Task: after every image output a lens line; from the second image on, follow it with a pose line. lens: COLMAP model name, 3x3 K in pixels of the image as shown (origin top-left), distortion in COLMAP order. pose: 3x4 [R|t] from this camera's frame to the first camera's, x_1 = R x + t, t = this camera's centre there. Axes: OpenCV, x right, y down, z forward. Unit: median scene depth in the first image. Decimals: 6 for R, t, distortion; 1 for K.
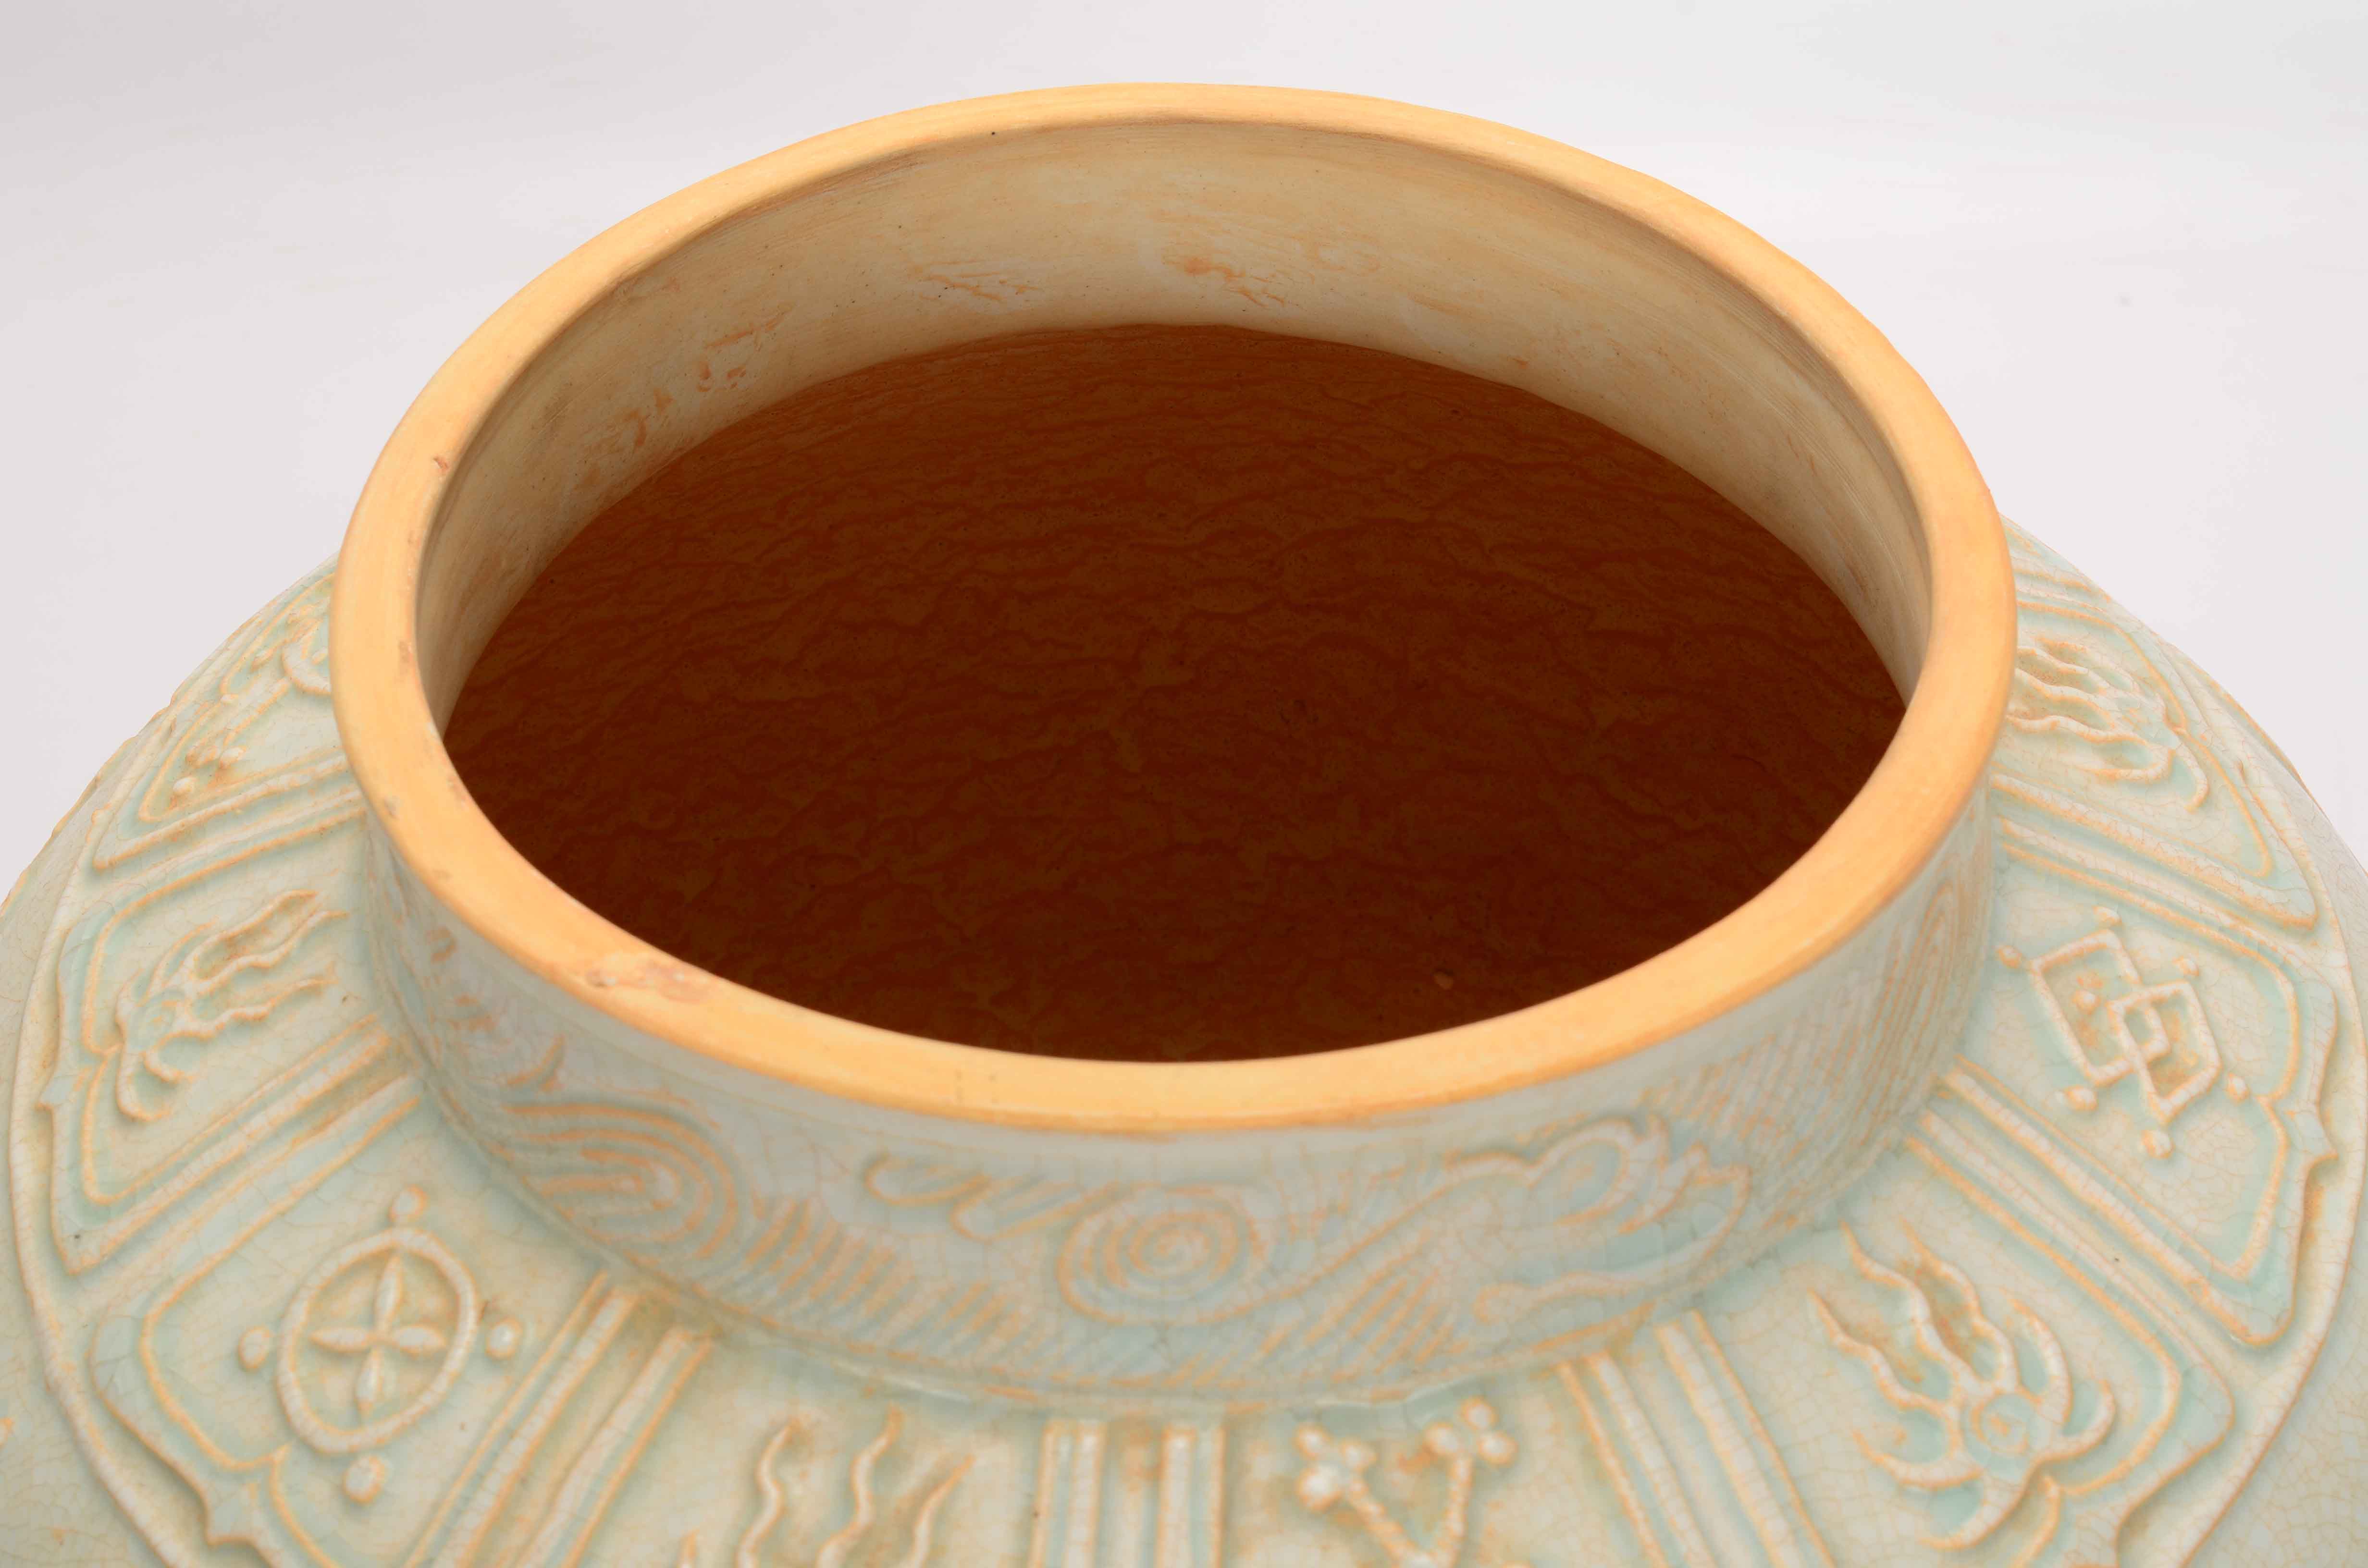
lens RADIAL K [[4173.6, 0, 1174.3], [0, 4173.6, 780.9], [0, 0, 1]] dist [0.022631, 0.000000]
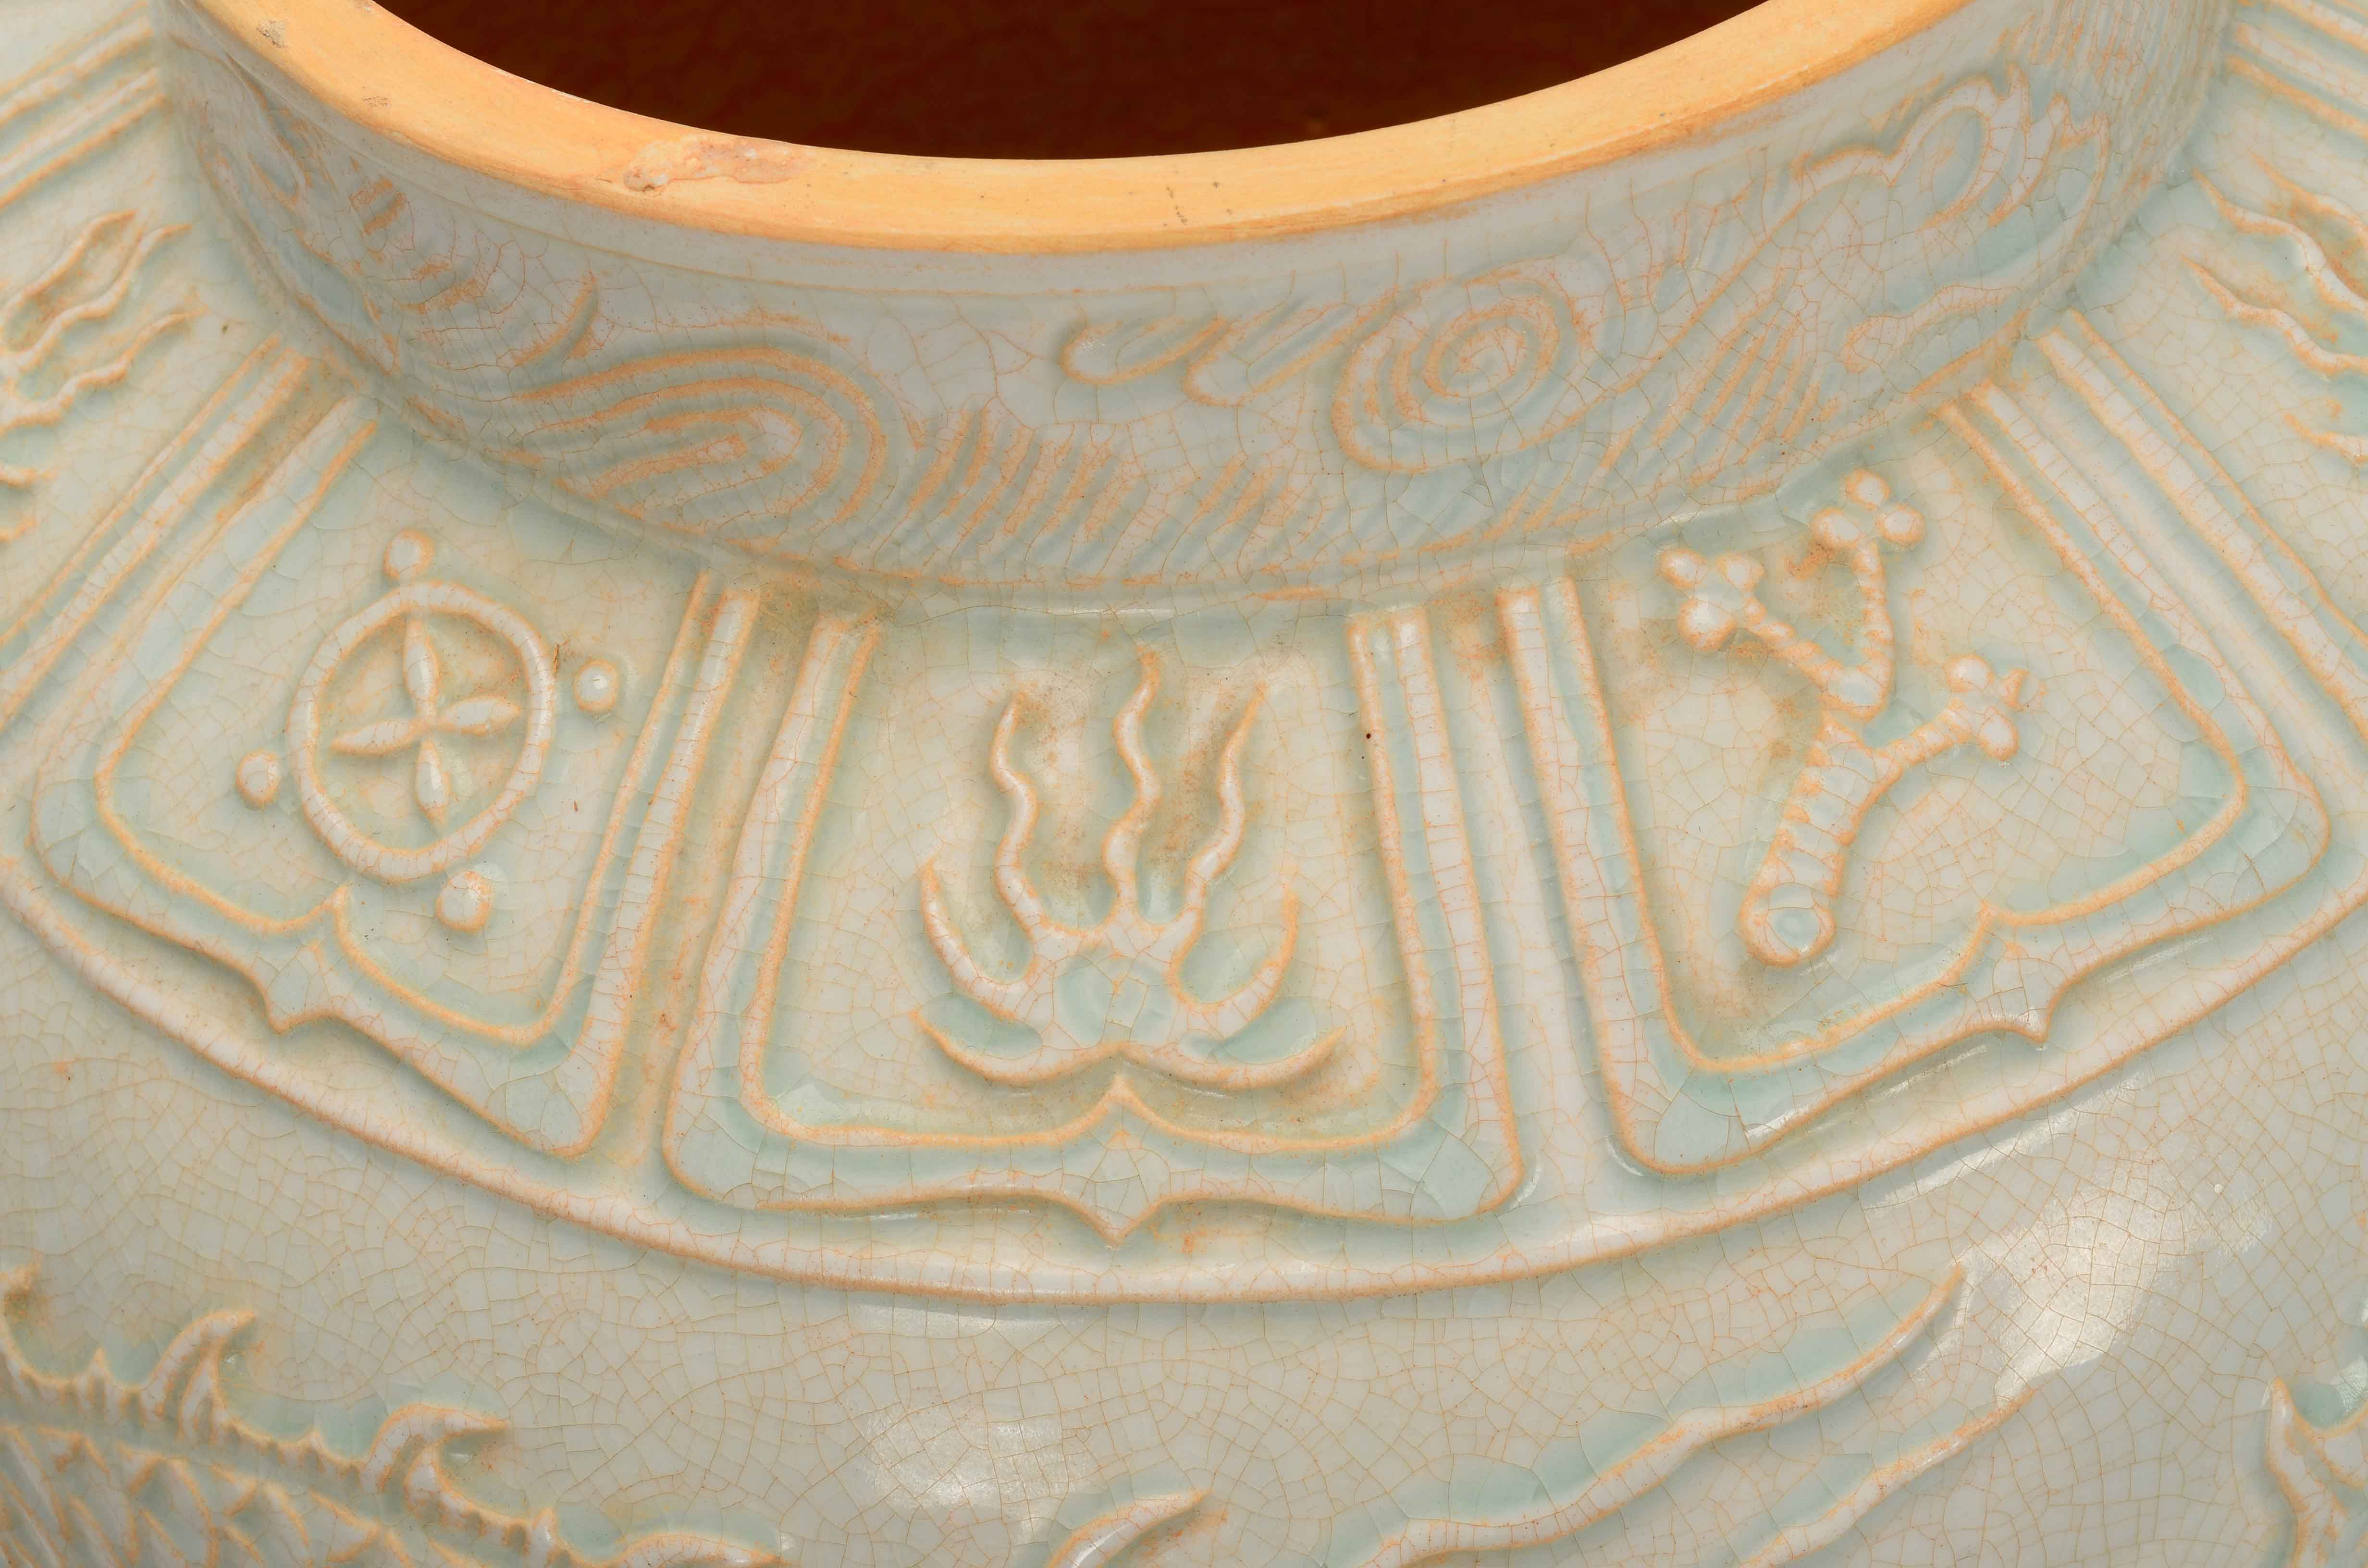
lens RADIAL K [[4173.6, 0, 1195.6], [0, 4173.6, 780.9], [0, 0, 1]] dist [0.022631, 0.000000]
pose [[0.967291, -0.228647, 0.109859, -0.146616], [0.208035, 0.962841, 0.172218, 0.042059], [-0.145154, -0.143730, 0.978914, 0.235706]]
